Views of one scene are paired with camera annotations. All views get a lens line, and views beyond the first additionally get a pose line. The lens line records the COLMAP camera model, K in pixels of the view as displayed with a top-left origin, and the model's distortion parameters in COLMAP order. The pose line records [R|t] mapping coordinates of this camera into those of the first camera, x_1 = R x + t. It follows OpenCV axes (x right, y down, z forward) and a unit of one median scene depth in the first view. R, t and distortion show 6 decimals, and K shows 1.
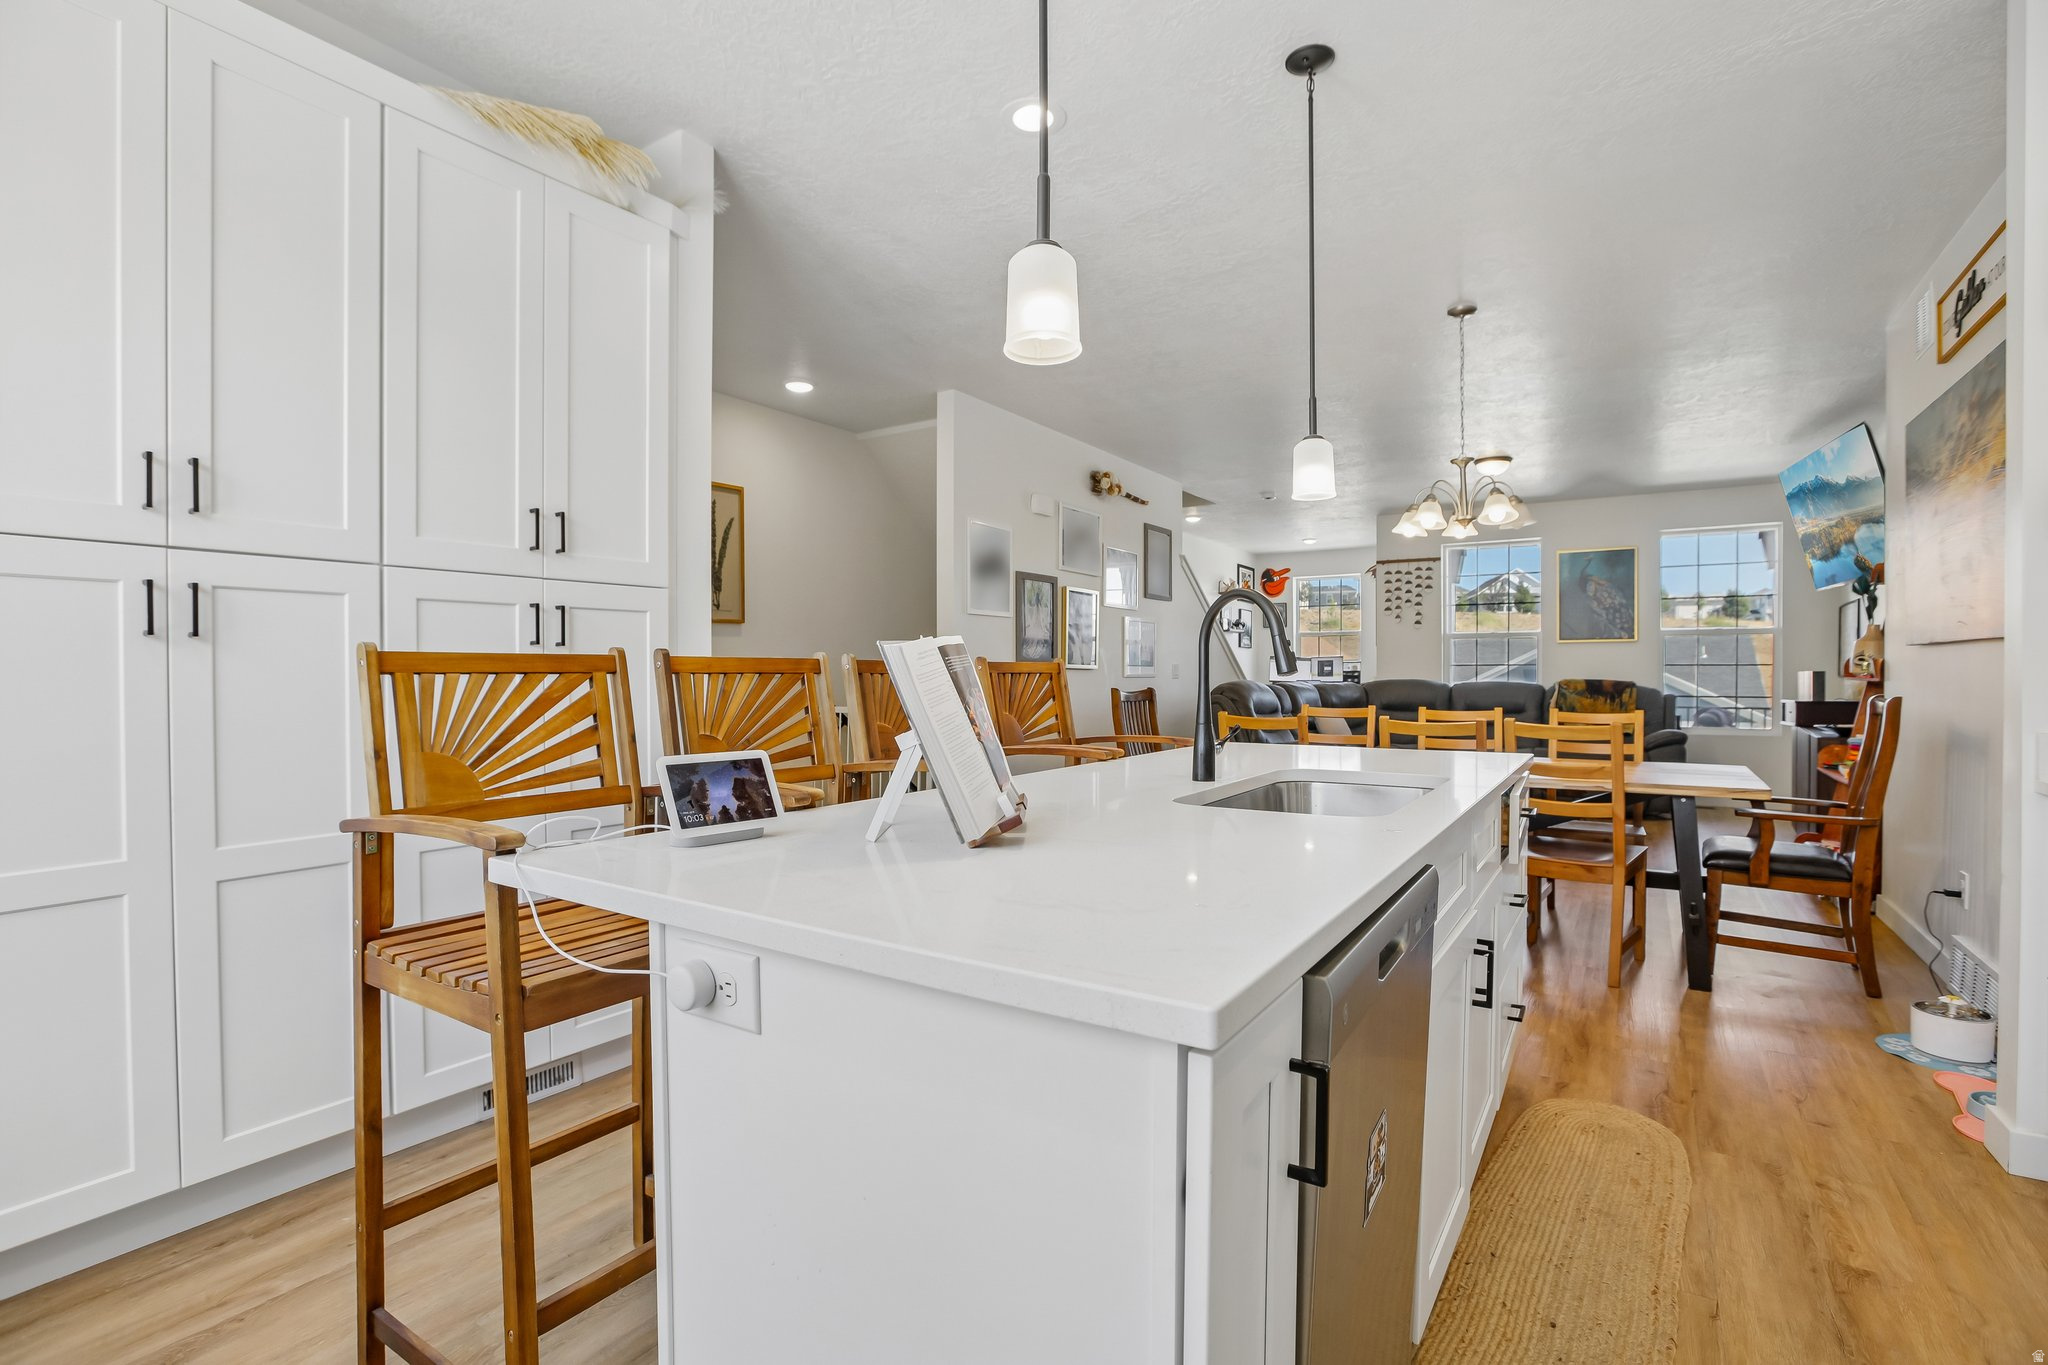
lens RADIAL K [[963.3, 0, 1029.5], [0, 963.3, 685.8], [0, 0, 1]] dist [-0.037435, 0.012445]
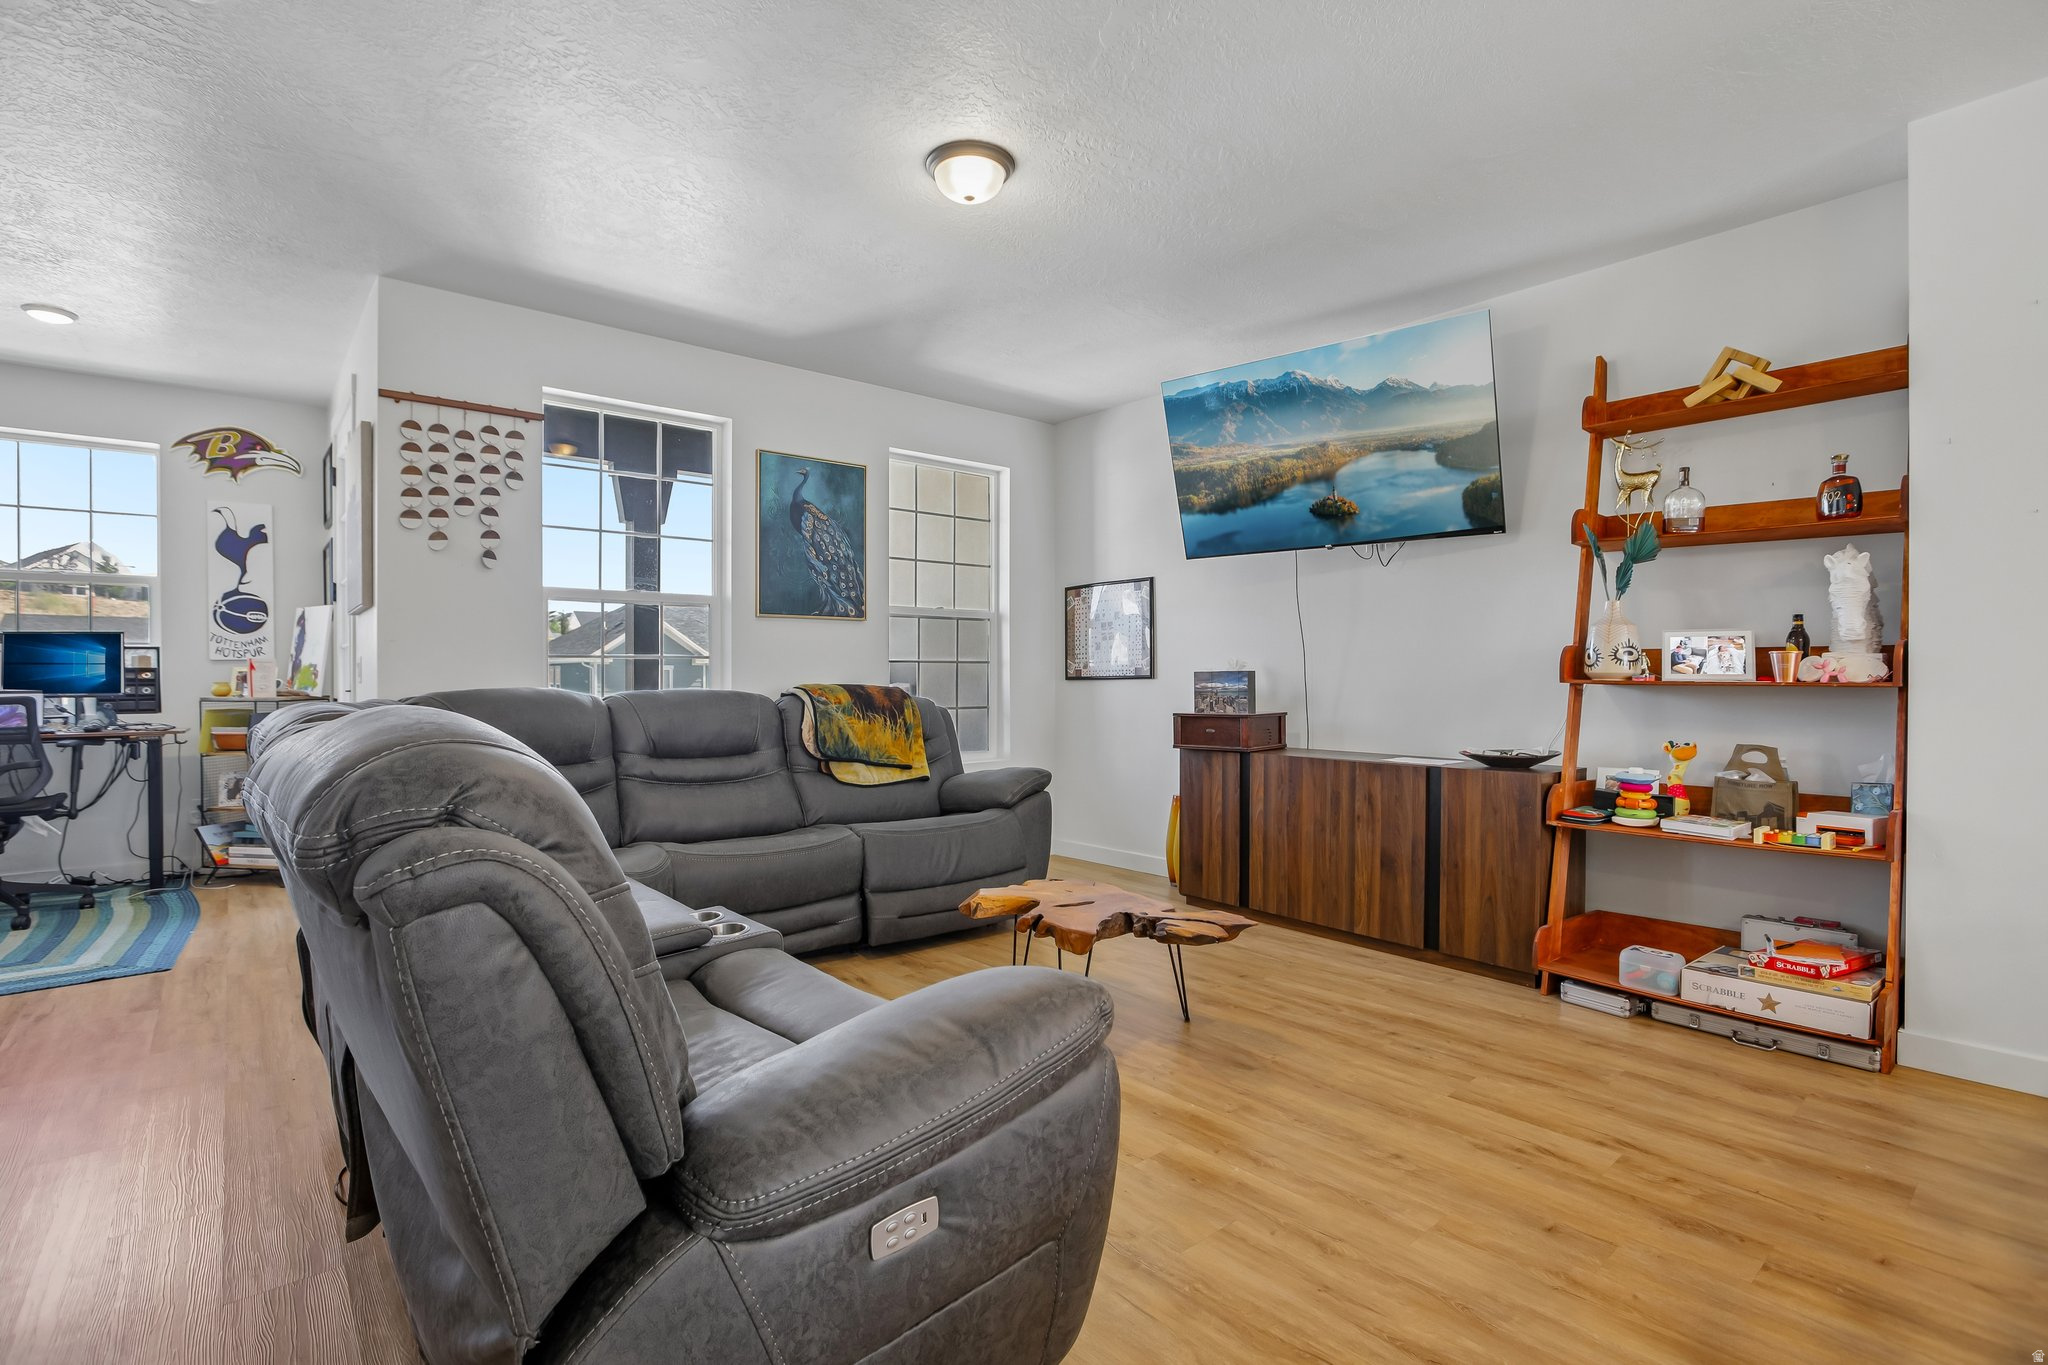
lens RADIAL K [[965.1, 0, 1014.6], [0, 965.1, 676.7], [0, 0, 1]] dist [-0.056311, 0.026785]
pose [[0.302254, -0.002747, 0.953224, 0.073794], [0.013791, 0.999904, -0.001492, -0.008116], [-0.953128, 0.013596, 0.302263, 0.653500]]
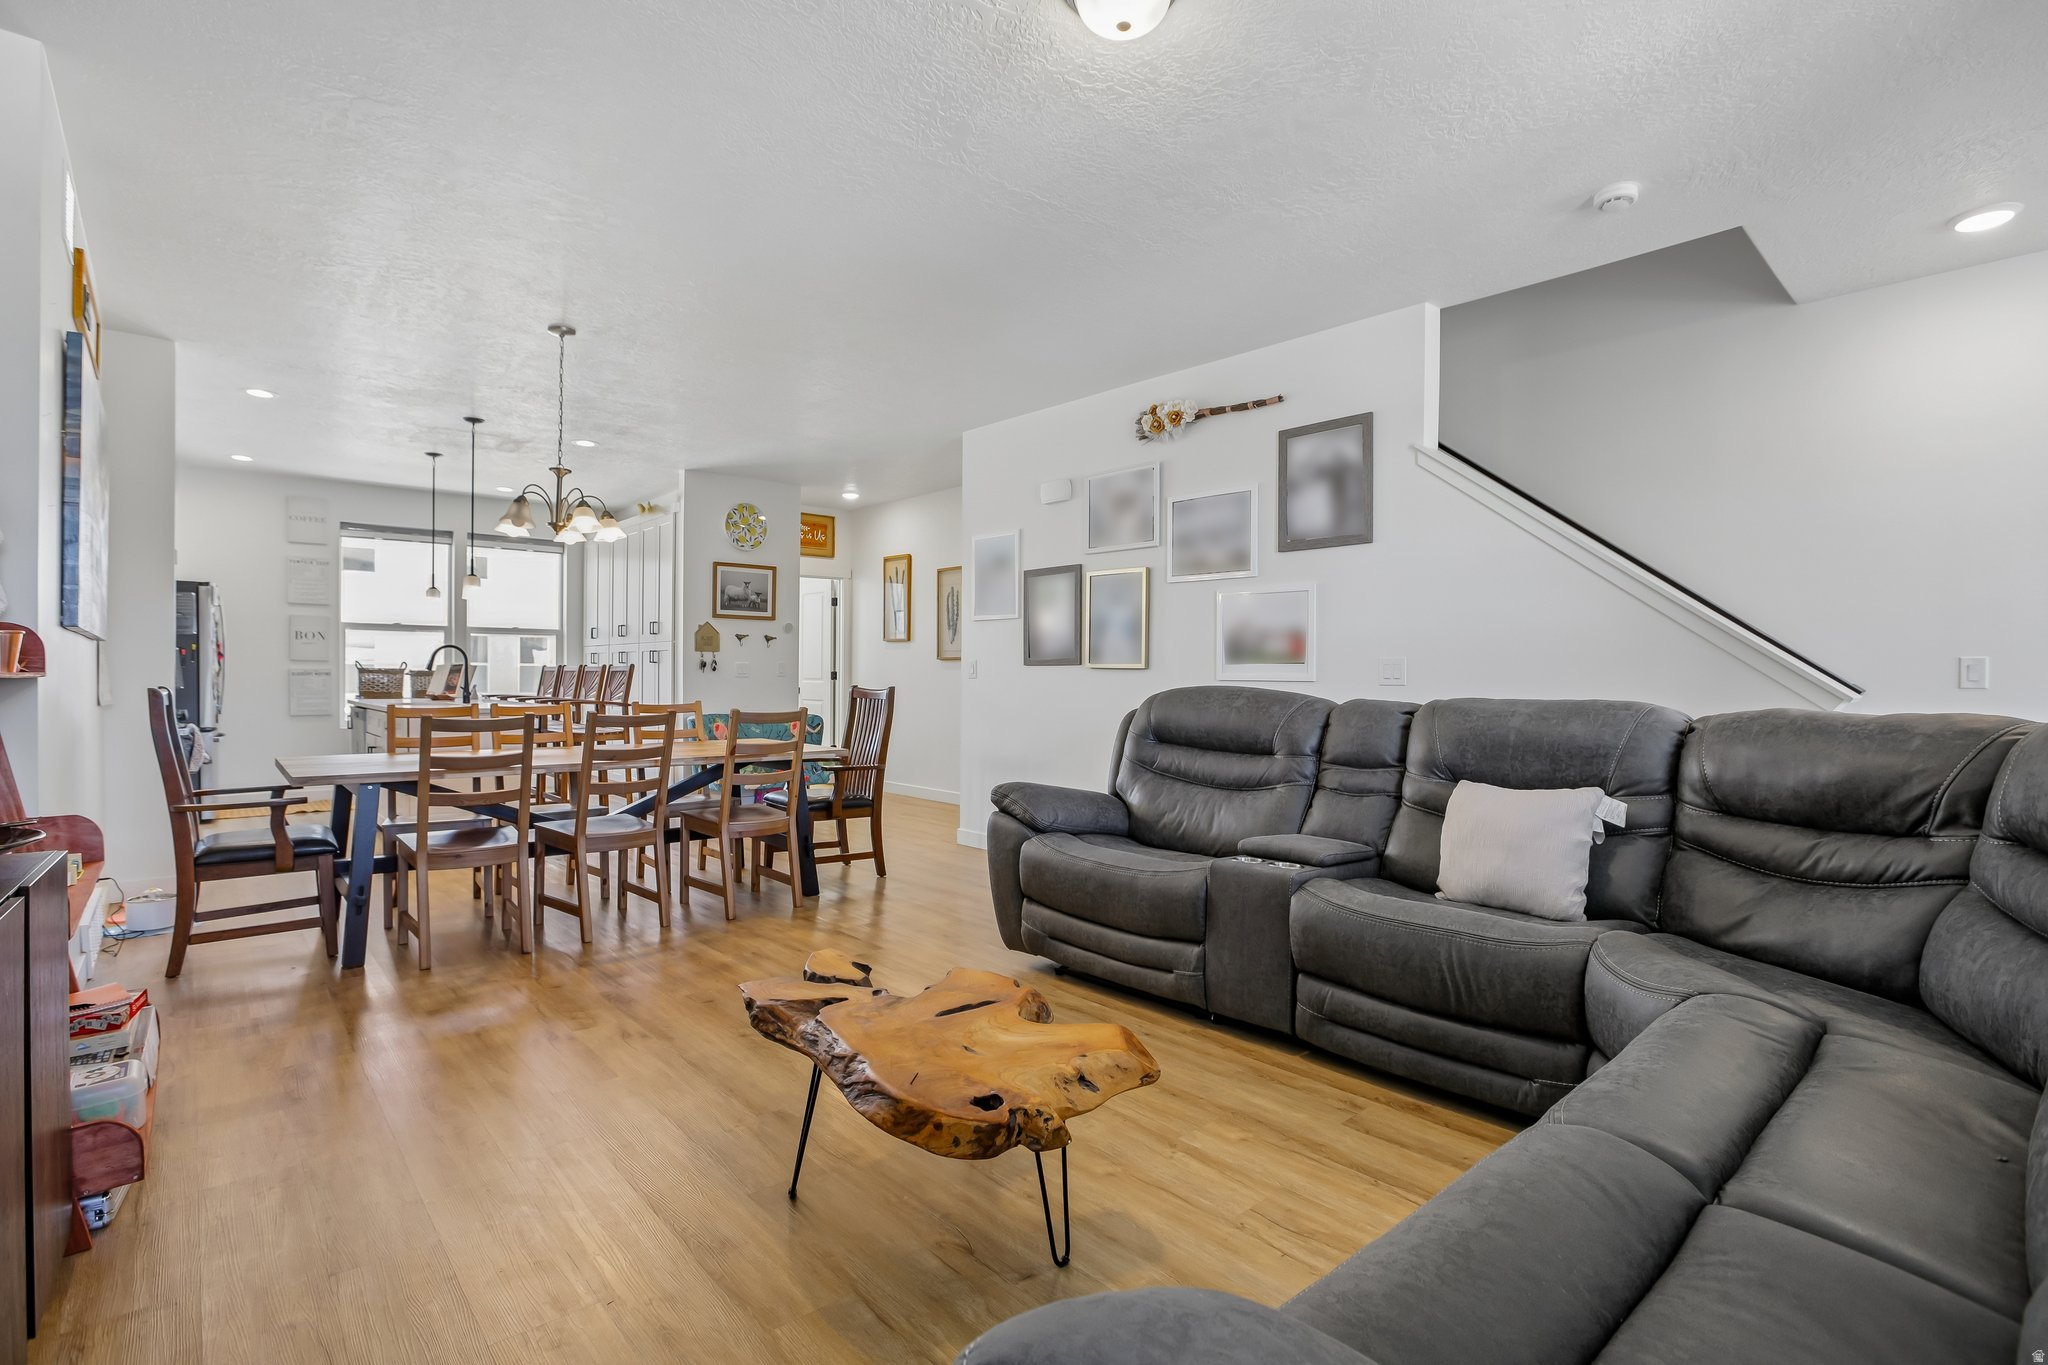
lens RADIAL K [[965.1, 0, 1014.6], [0, 965.1, 676.7], [0, 0, 1]] dist [-0.056311, 0.026785]
pose [[-0.271179, -0.001256, -0.962528, 0.602471], [-0.020586, 0.999778, 0.004495, -0.009155], [0.962309, 0.021033, -0.271144, 0.802879]]
